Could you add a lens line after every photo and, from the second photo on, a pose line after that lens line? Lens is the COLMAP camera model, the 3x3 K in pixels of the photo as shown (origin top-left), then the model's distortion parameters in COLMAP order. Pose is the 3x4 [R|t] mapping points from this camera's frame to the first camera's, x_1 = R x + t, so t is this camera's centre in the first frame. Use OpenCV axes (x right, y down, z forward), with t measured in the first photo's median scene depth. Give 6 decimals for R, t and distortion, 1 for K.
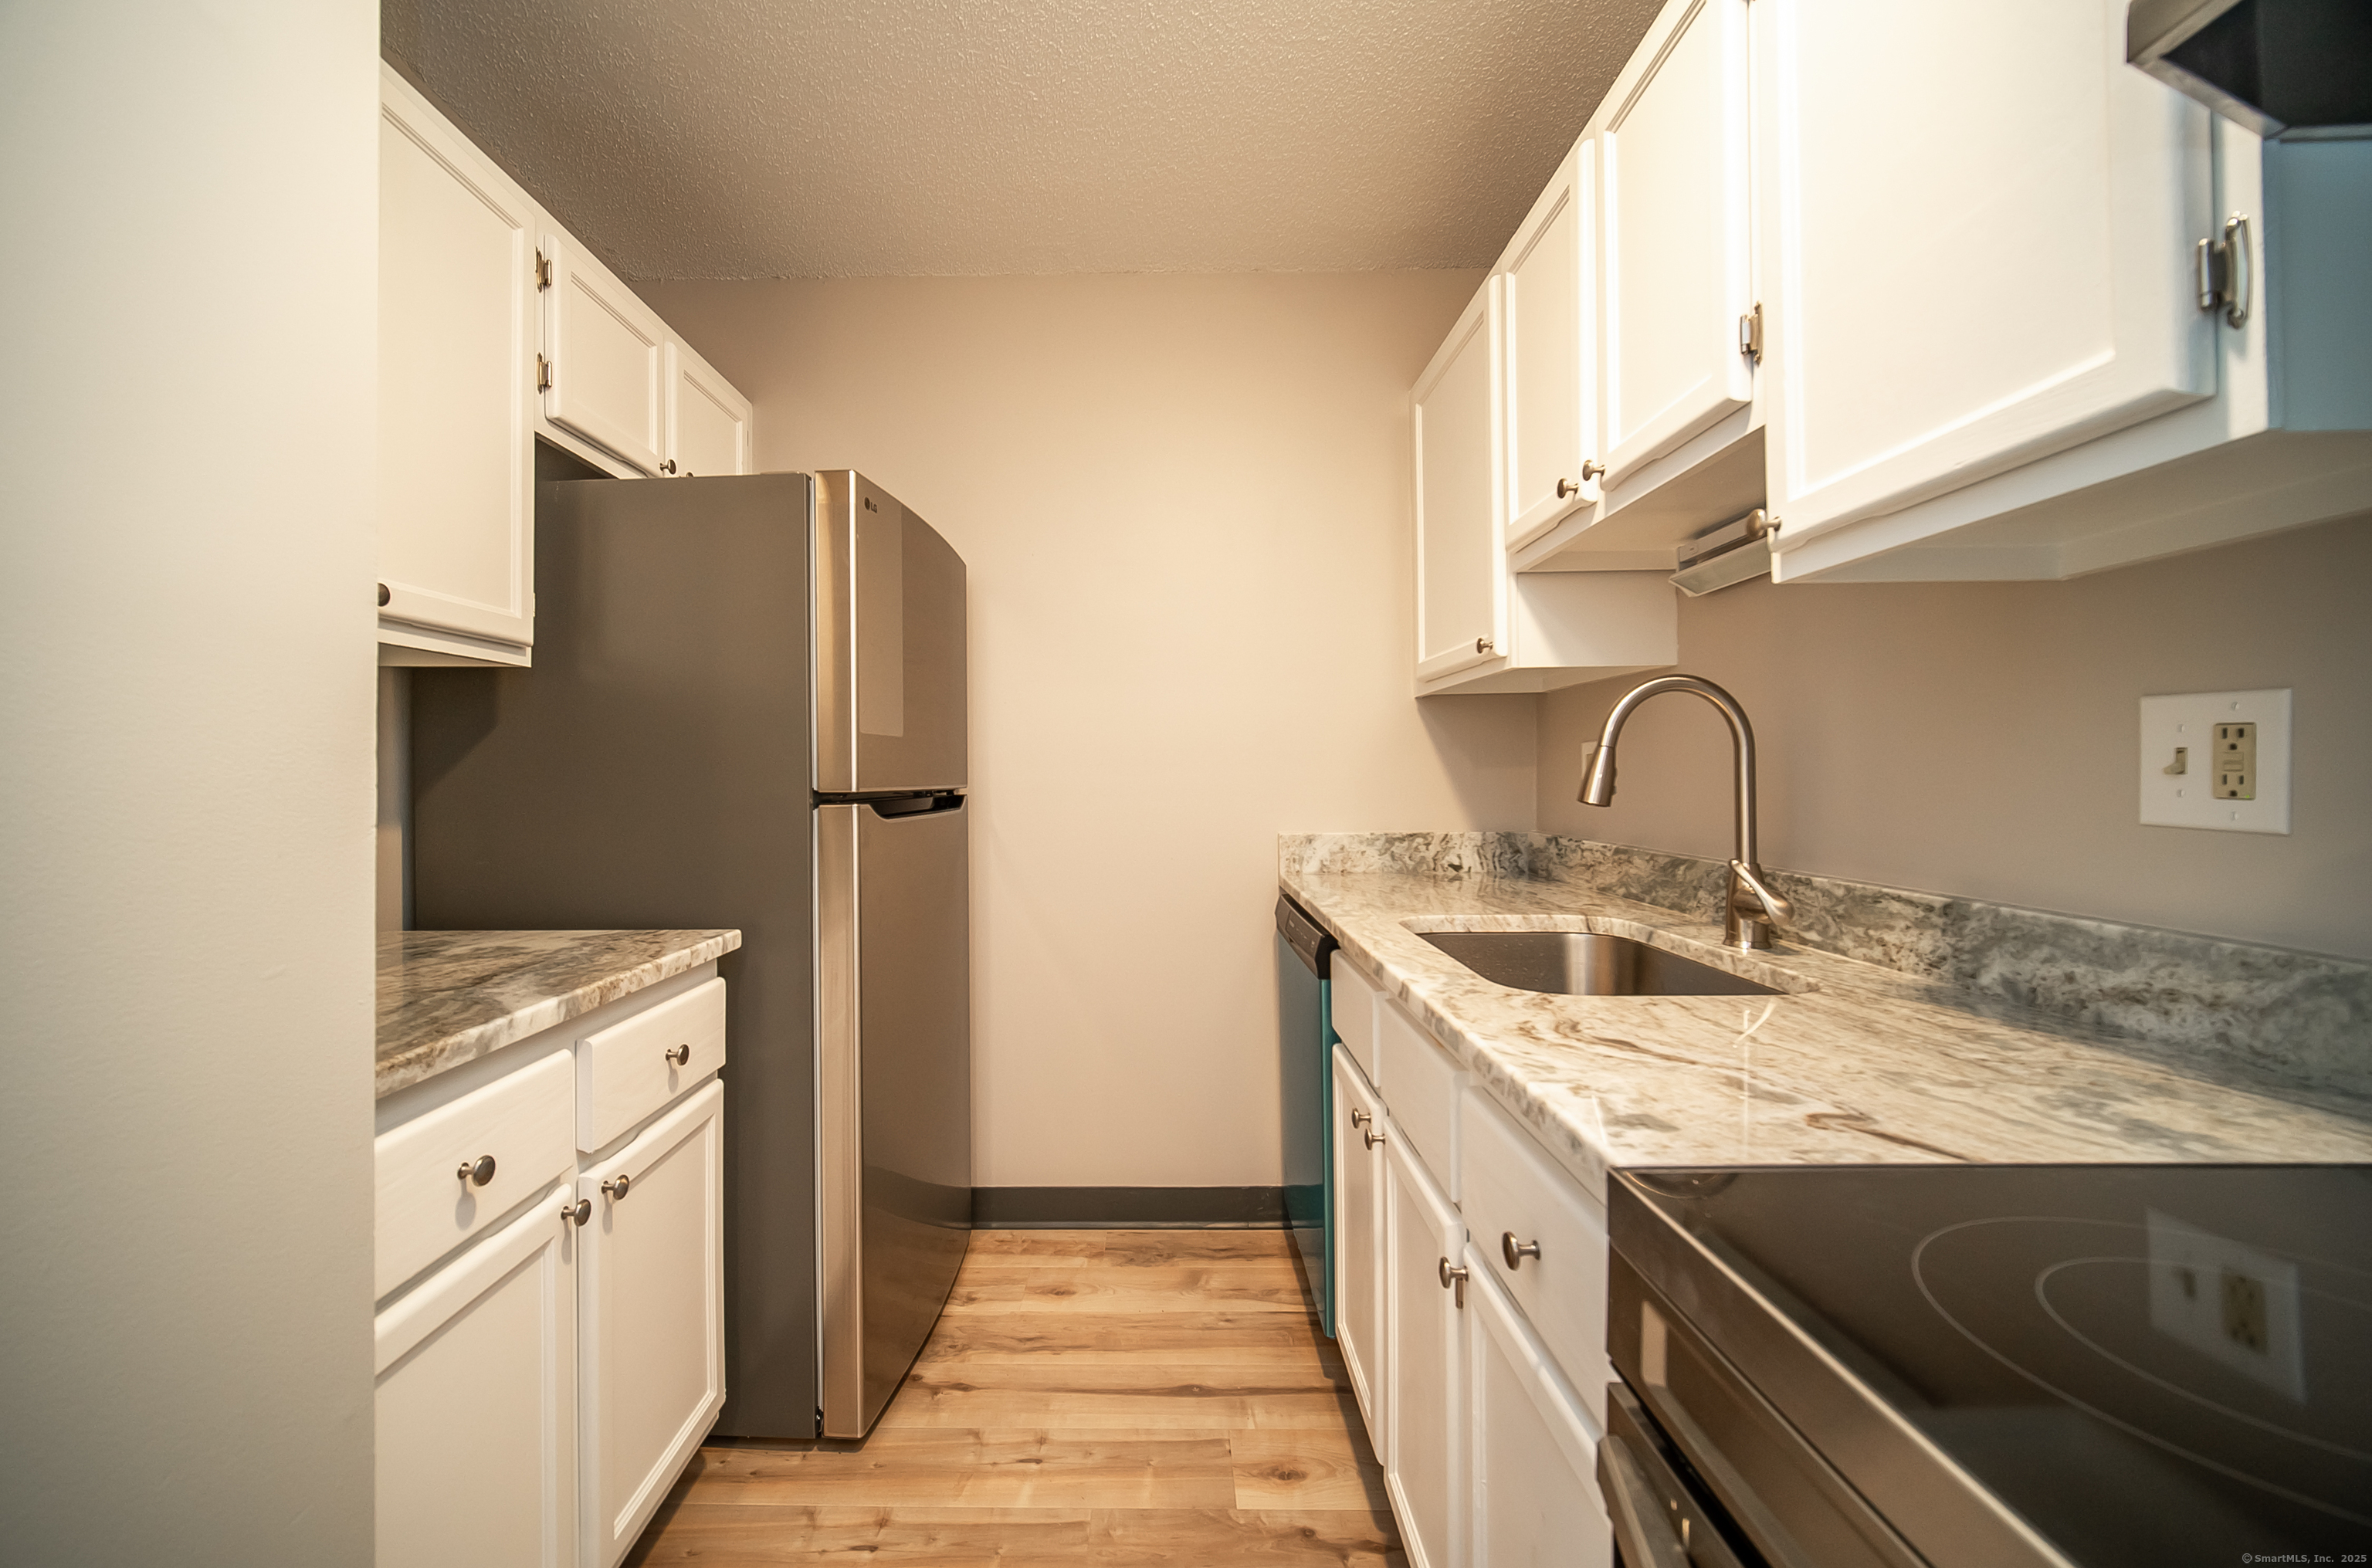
lens RADIAL K [[983.2, 0, 1146.1], [0, 983.2, 773.6], [0, 0, 1]] dist [0.000061, -0.001057]
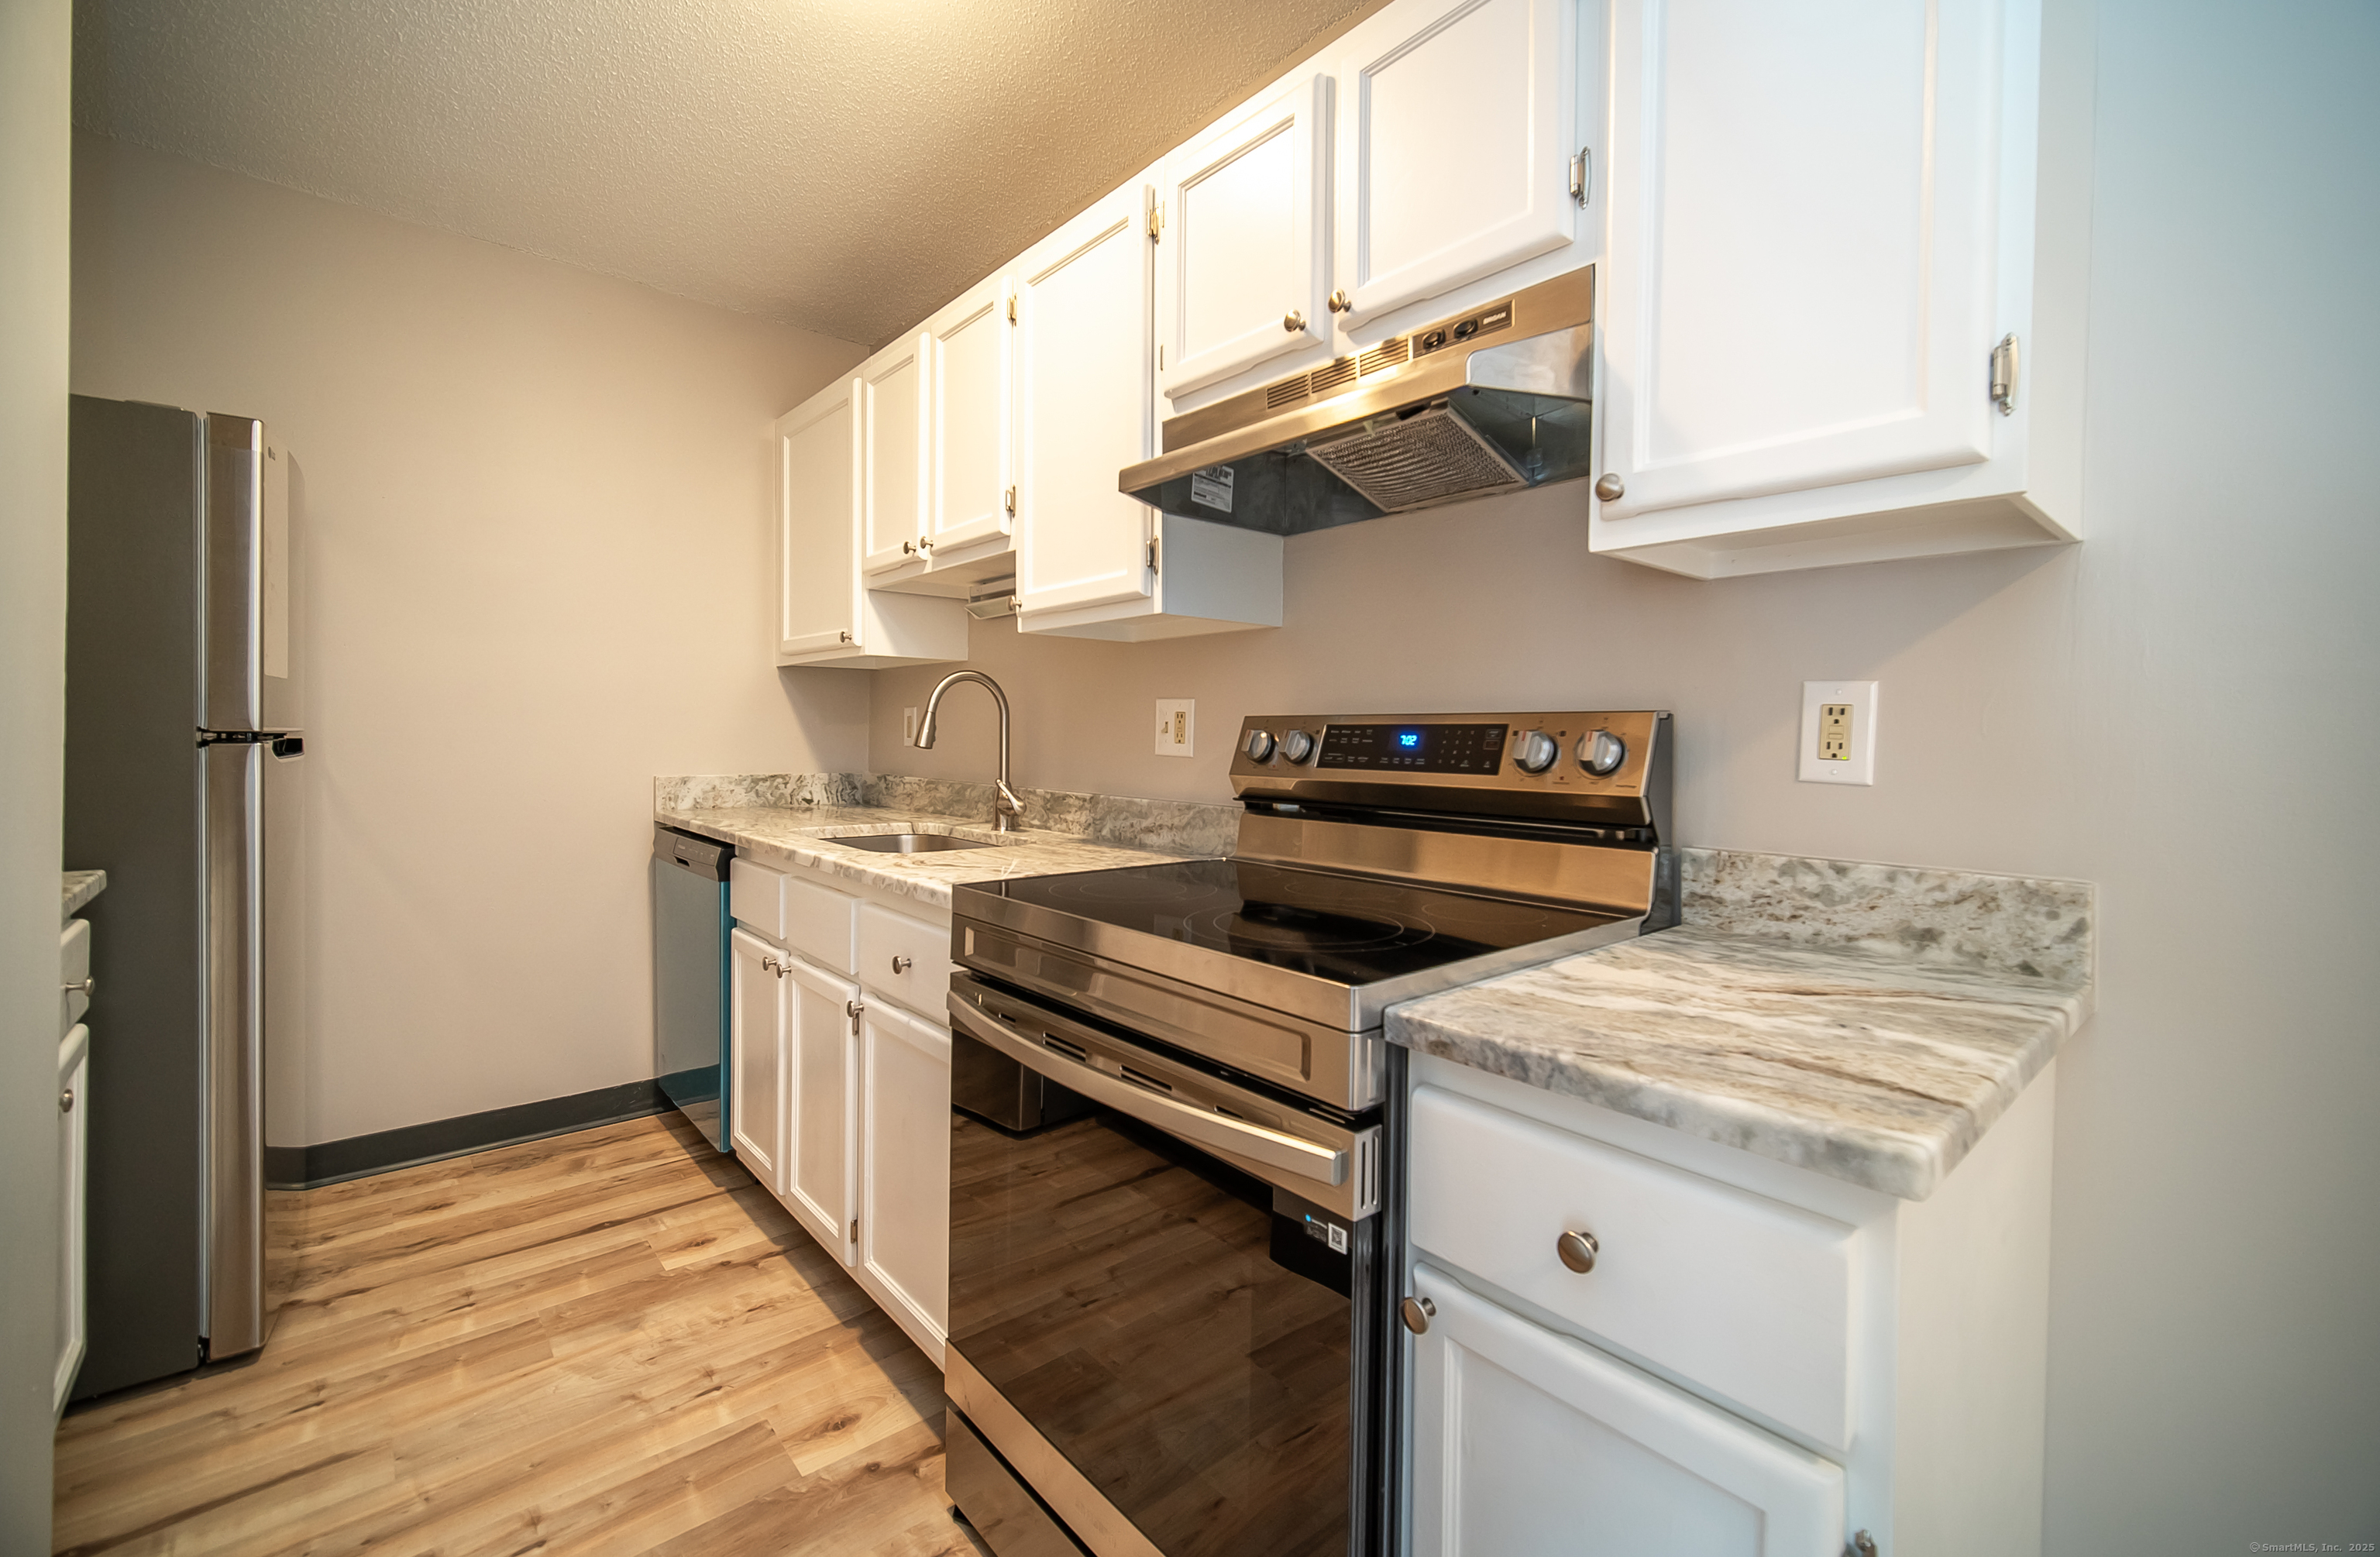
lens RADIAL K [[986.5, 0, 1188.7], [0, 986.5, 748.4], [0, 0, 1]] dist [0.000061, -0.001057]
pose [[0.745020, 0.008328, 0.666990, -0.277403], [-0.019132, 0.999777, 0.008887, 0.009348], [-0.666768, -0.019382, 0.745014, -0.461281]]
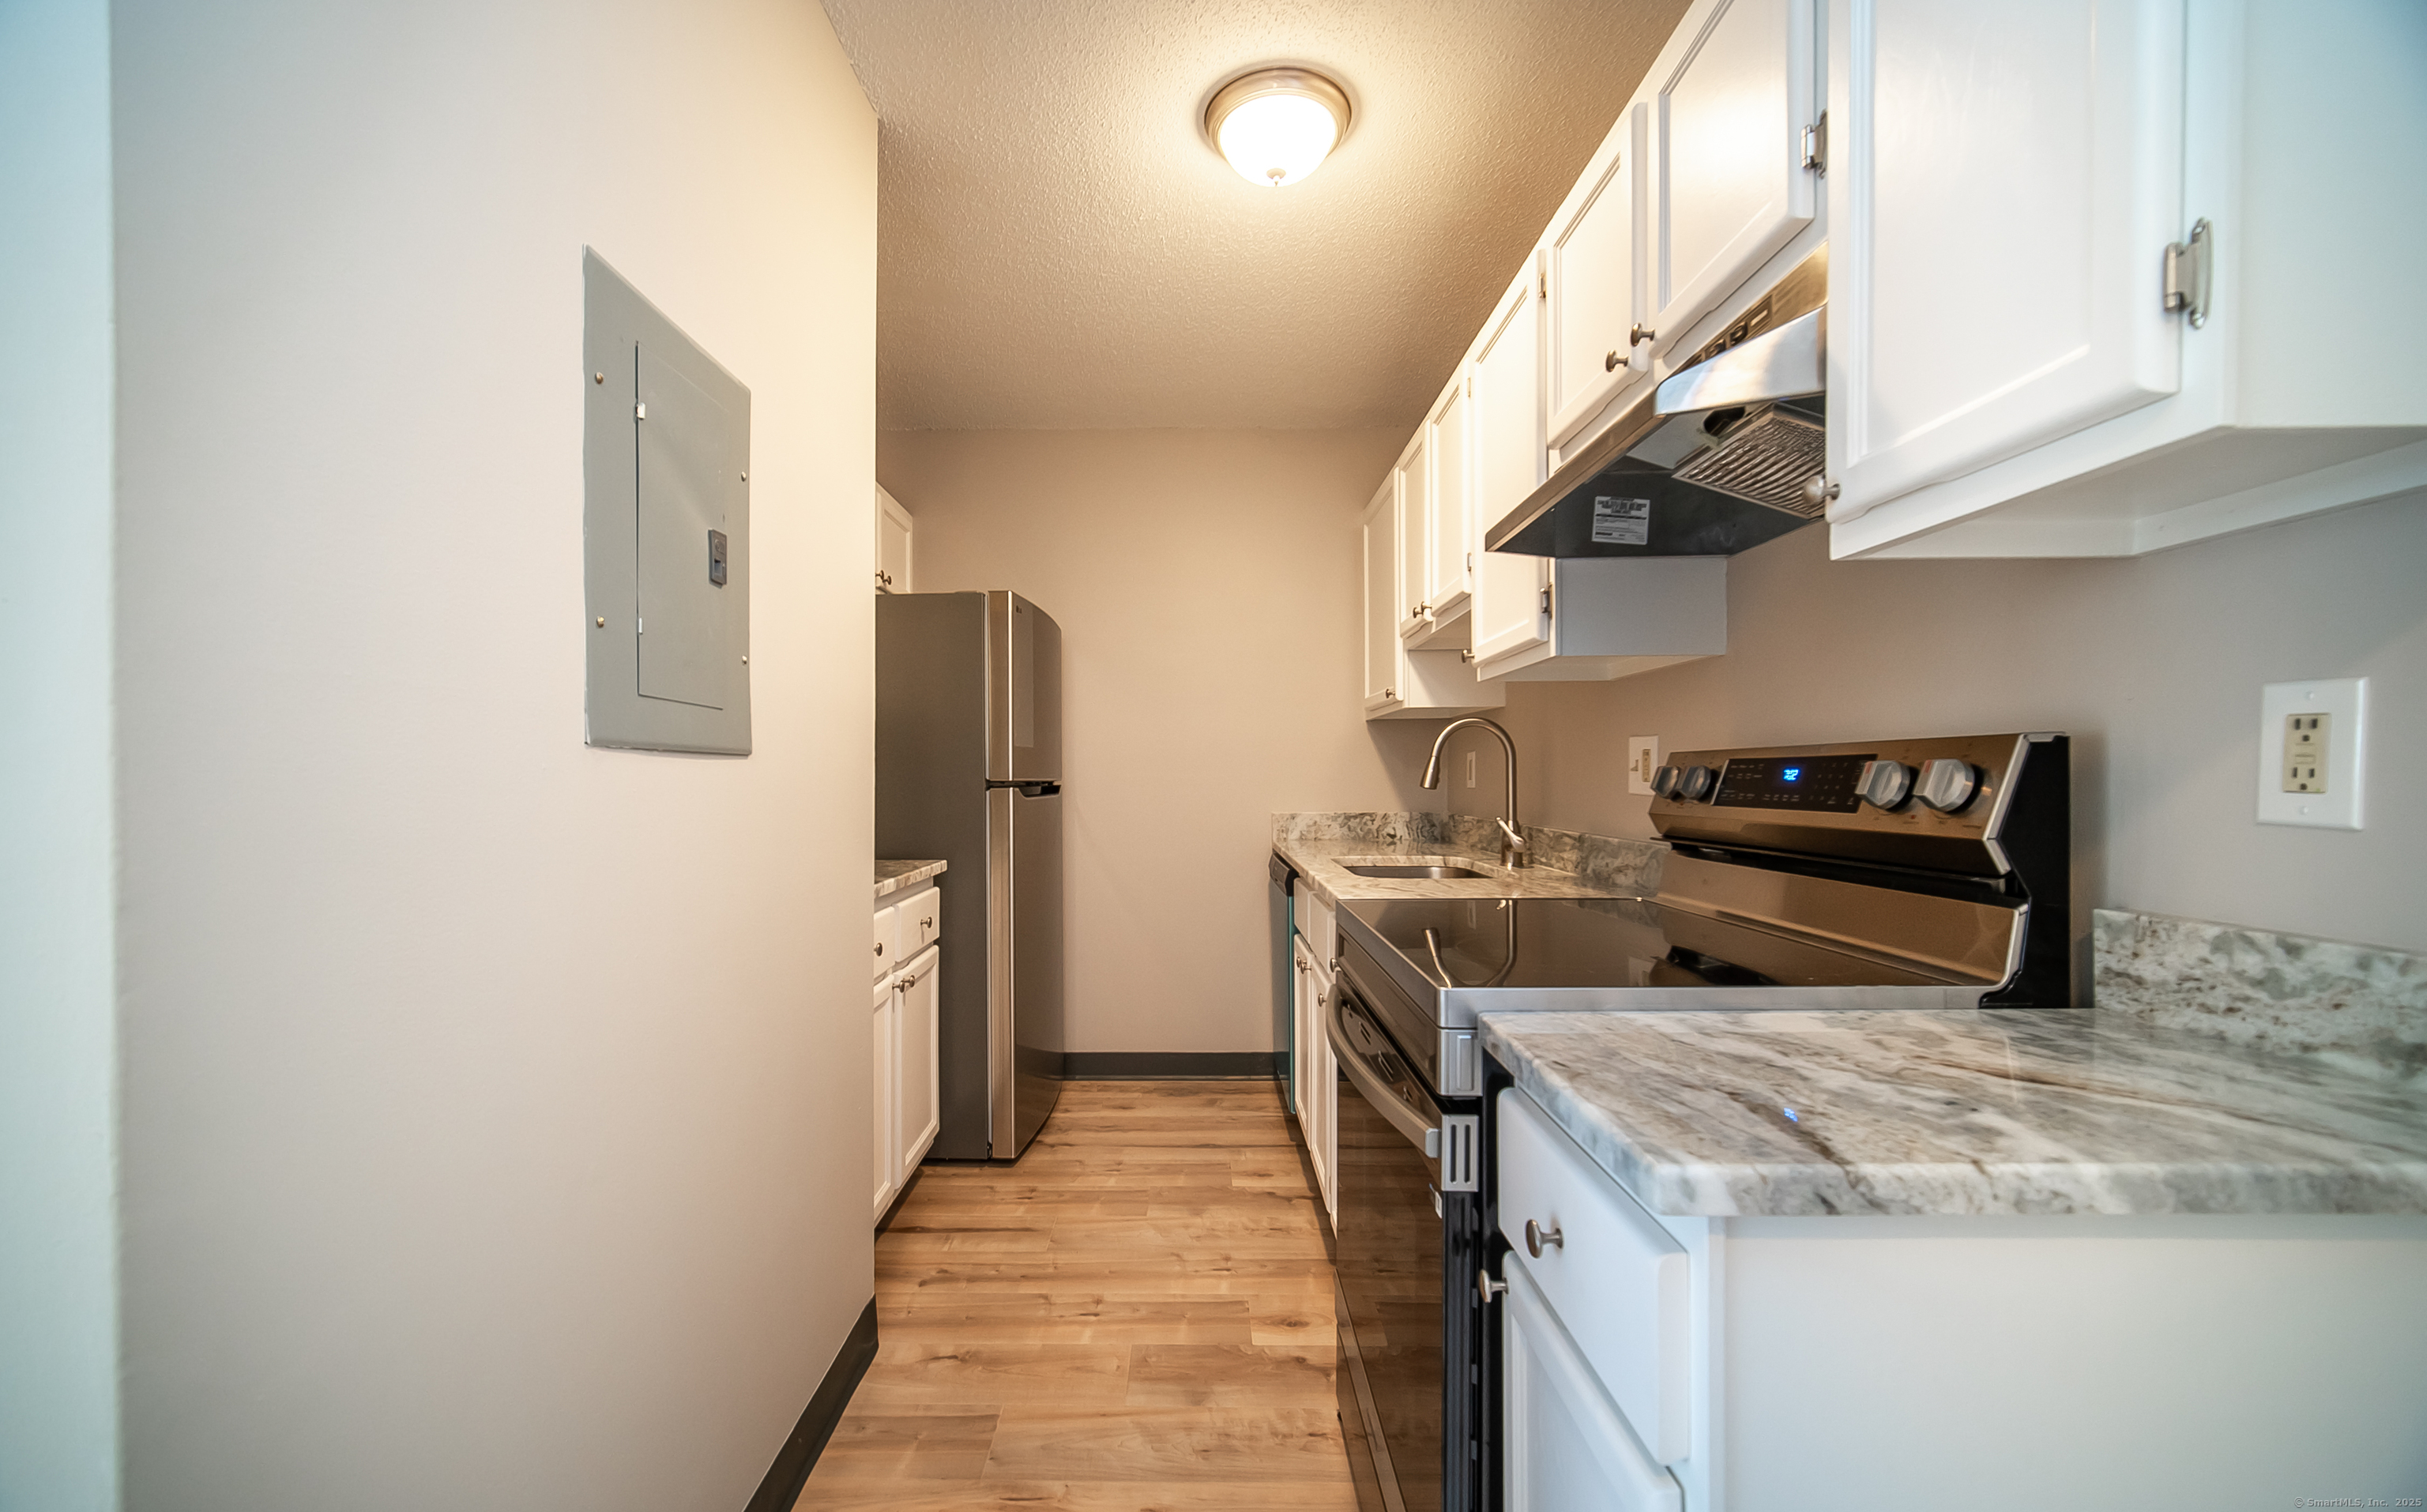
lens RADIAL K [[984.9, 0, 1186.6], [0, 984.9, 789.1], [0, 0, 1]] dist [-0.002569, 0.000385]
pose [[0.999971, 0.004472, 0.006116, -0.004111], [-0.004558, 0.999889, 0.014167, 0.008628], [-0.006052, -0.014195, 0.999881, -0.755077]]
